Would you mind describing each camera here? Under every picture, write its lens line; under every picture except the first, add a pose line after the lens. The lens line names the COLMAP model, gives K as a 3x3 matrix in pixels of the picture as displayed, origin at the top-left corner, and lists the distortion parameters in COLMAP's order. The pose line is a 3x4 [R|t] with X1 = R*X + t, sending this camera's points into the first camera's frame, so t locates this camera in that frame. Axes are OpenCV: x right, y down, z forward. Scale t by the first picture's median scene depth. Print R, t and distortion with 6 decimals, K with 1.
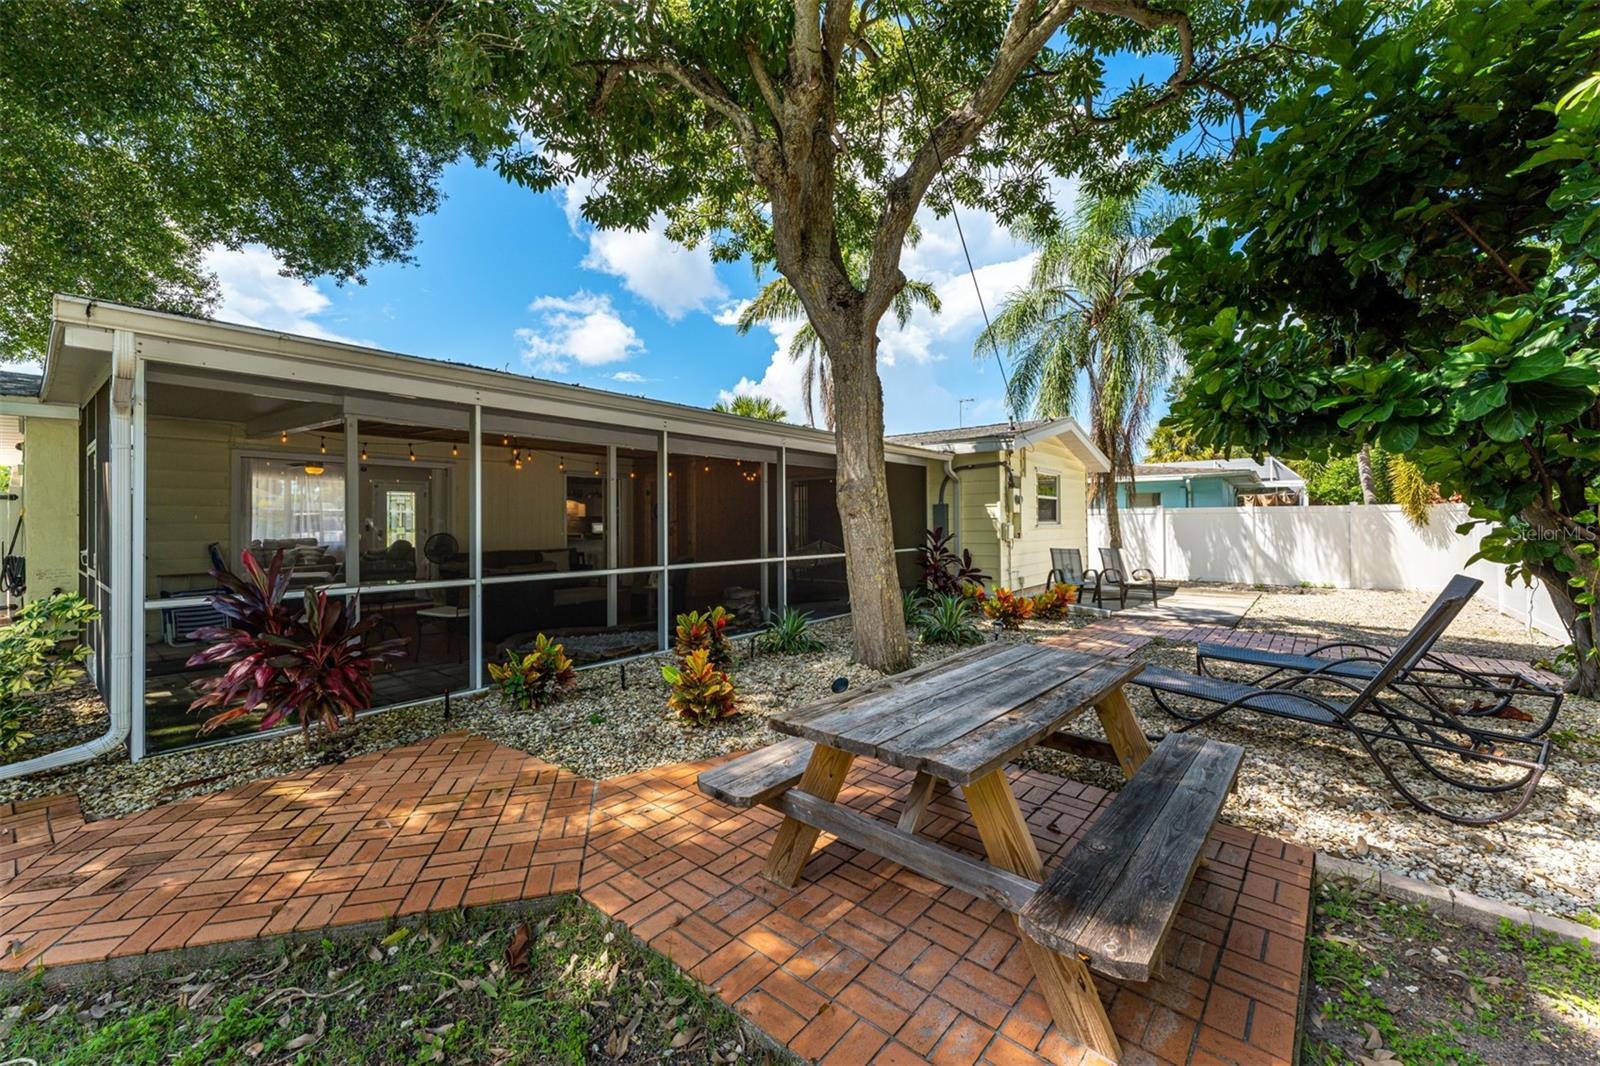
lens RADIAL K [[630.8, 0, 800.0], [0, 630.8, 533.0], [0, 0, 1]] dist [0.001774, -0.000143]
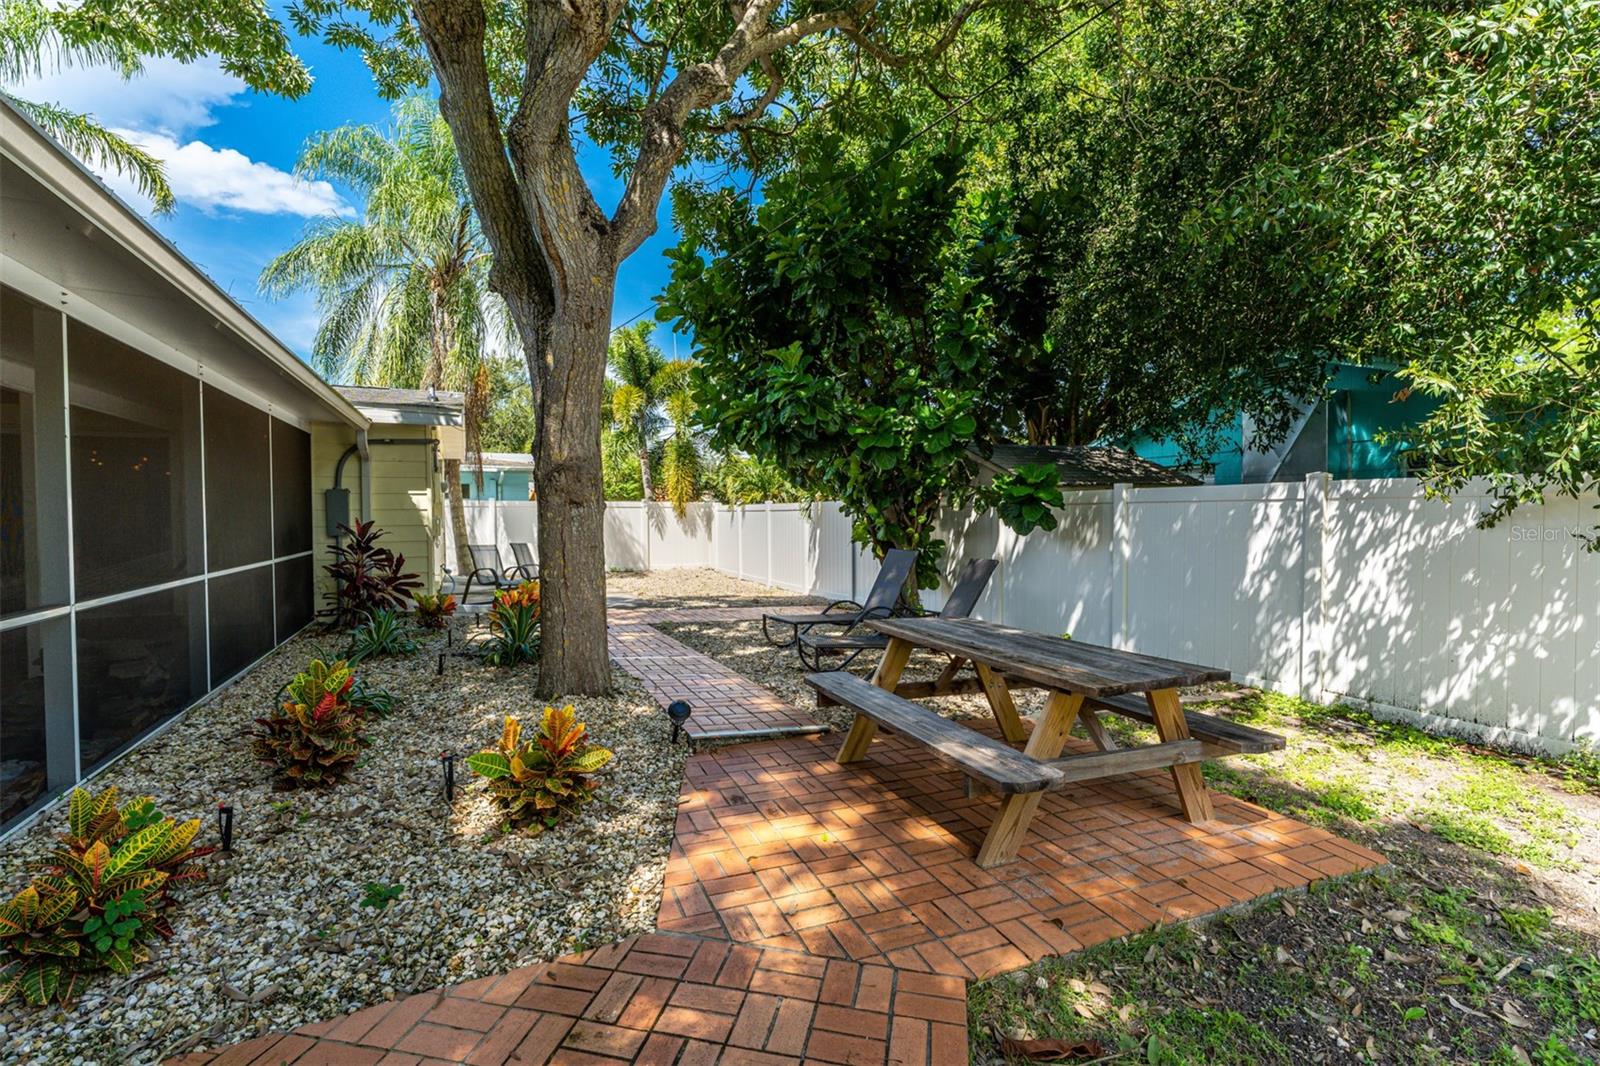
lens RADIAL K [[703.4, 0, 800.0], [0, 703.4, 533.0], [0, 0, 1]] dist [0.000743, 0.000048]
pose [[0.445147, -0.019202, 0.895251, -0.265110], [0.012766, 0.999805, 0.015097, -0.000991], [-0.895366, 0.004709, 0.445306, 0.172487]]
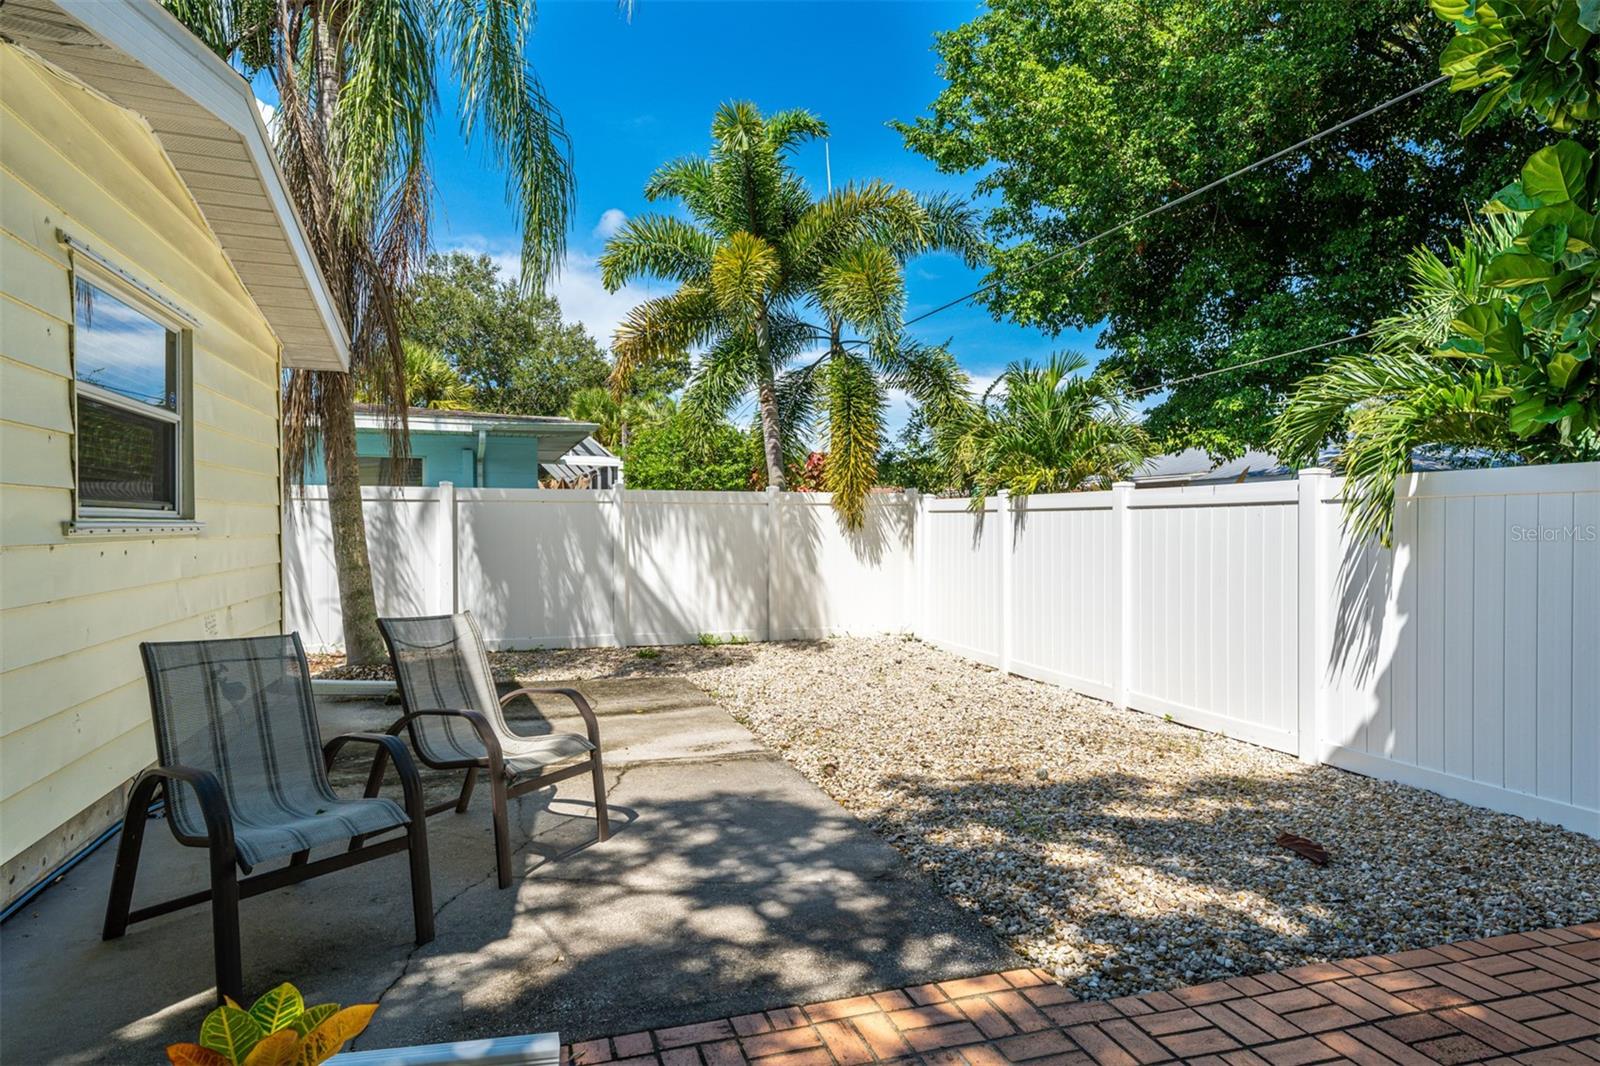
lens RADIAL K [[907.8, 0, 800.0], [0, 907.8, 533.0], [0, 0, 1]] dist [0.000246, 0.000032]
pose [[0.549563, -0.002037, 0.835450, 0.289938], [0.009821, 0.999944, -0.004022, -0.005079], [-0.835394, 0.010416, 0.549552, 0.715587]]
